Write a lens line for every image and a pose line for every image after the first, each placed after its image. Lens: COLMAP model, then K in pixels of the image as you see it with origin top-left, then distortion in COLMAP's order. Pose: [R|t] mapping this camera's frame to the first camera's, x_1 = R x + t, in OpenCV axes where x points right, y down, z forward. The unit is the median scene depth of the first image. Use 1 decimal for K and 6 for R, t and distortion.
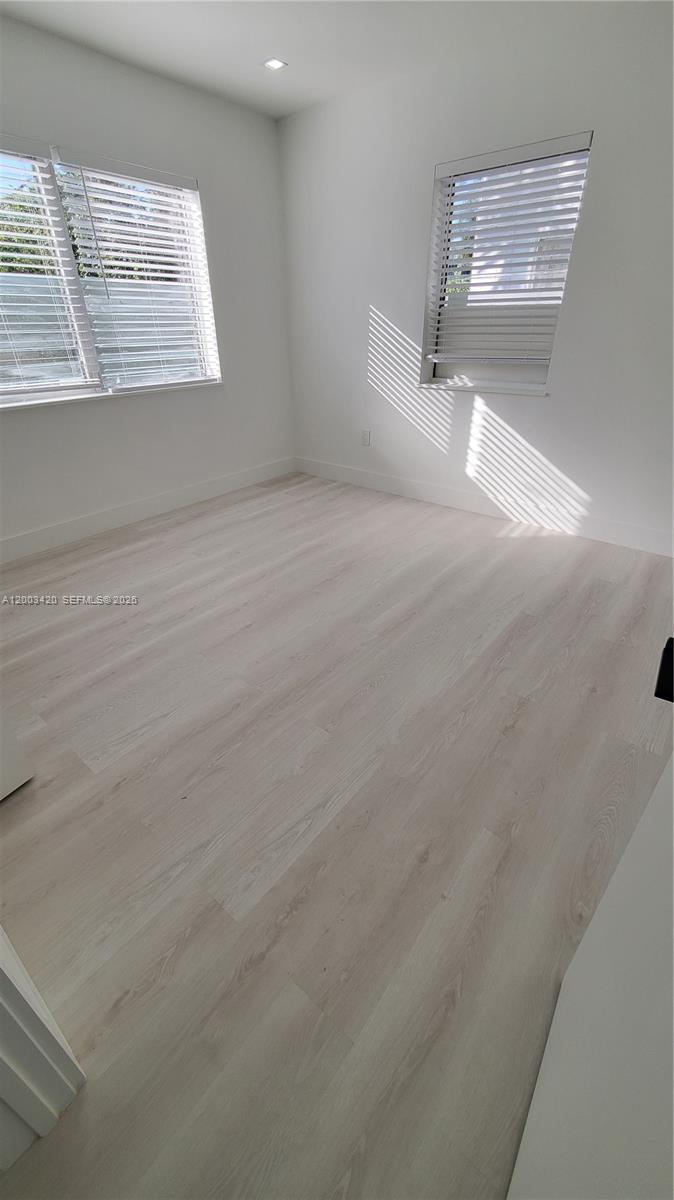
lens RADIAL K [[480.0, 0, 331.9], [0, 480.0, 597.0], [0, 0, 1]] dist [-0.002201, -0.000395]
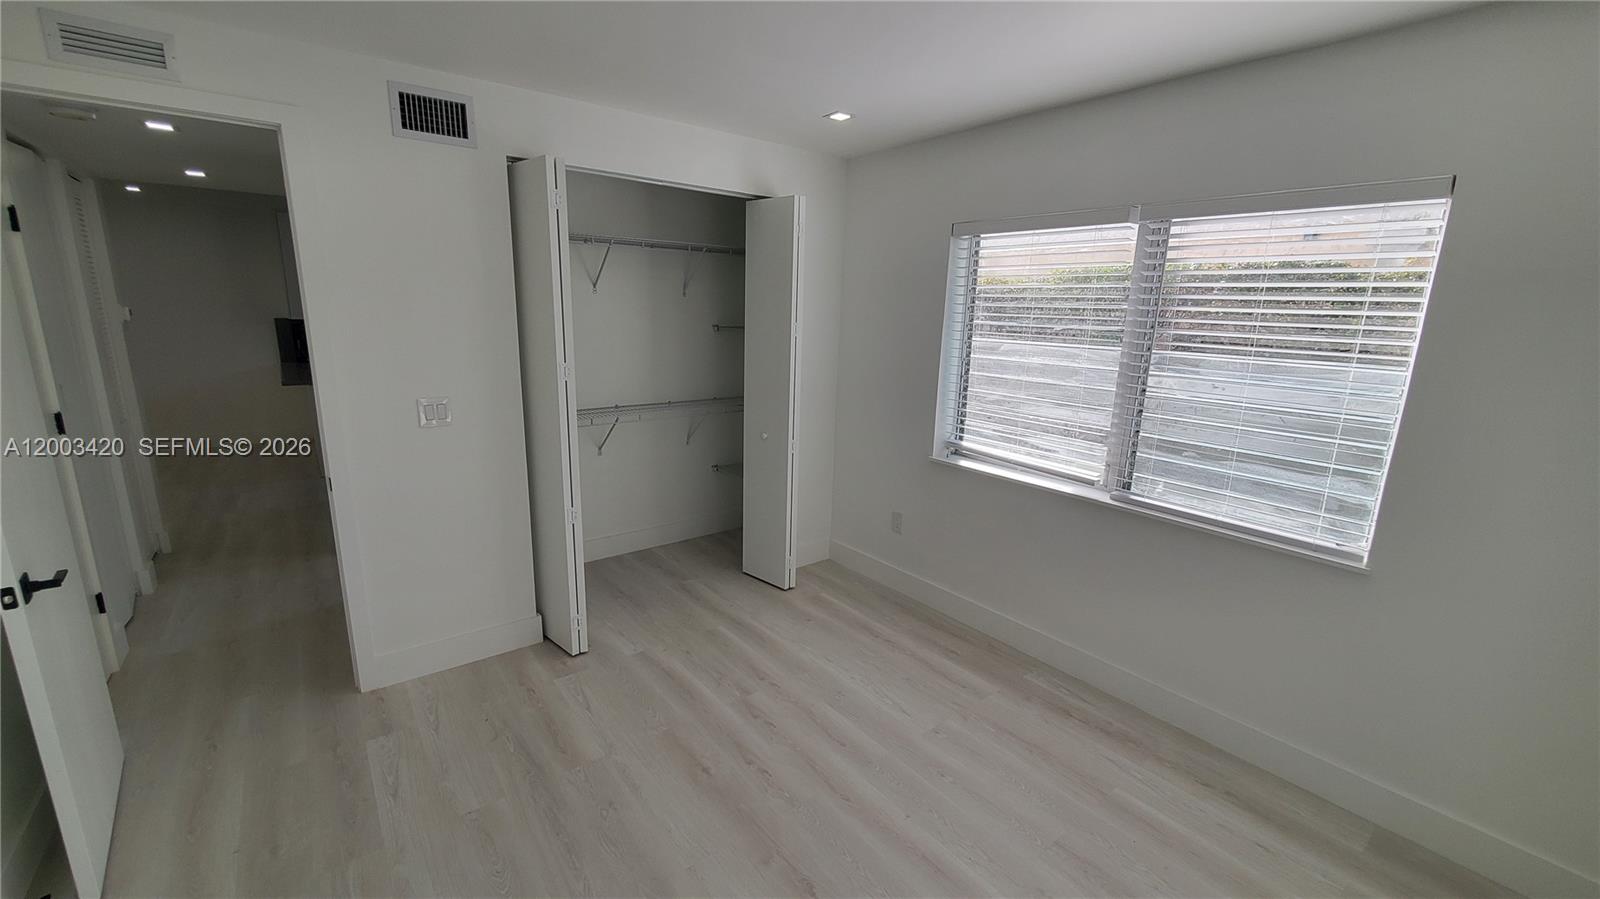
lens RADIAL K [[640.0, 0, 799.4], [0, 640.0, 455.0], [0, 0, 1]] dist [-0.002201, -0.000395]
pose [[-0.220223, 0.226789, -0.948720, 0.547293], [-0.503575, 0.806537, 0.309693, -0.623698], [0.835412, 0.545953, -0.063412, 0.780022]]
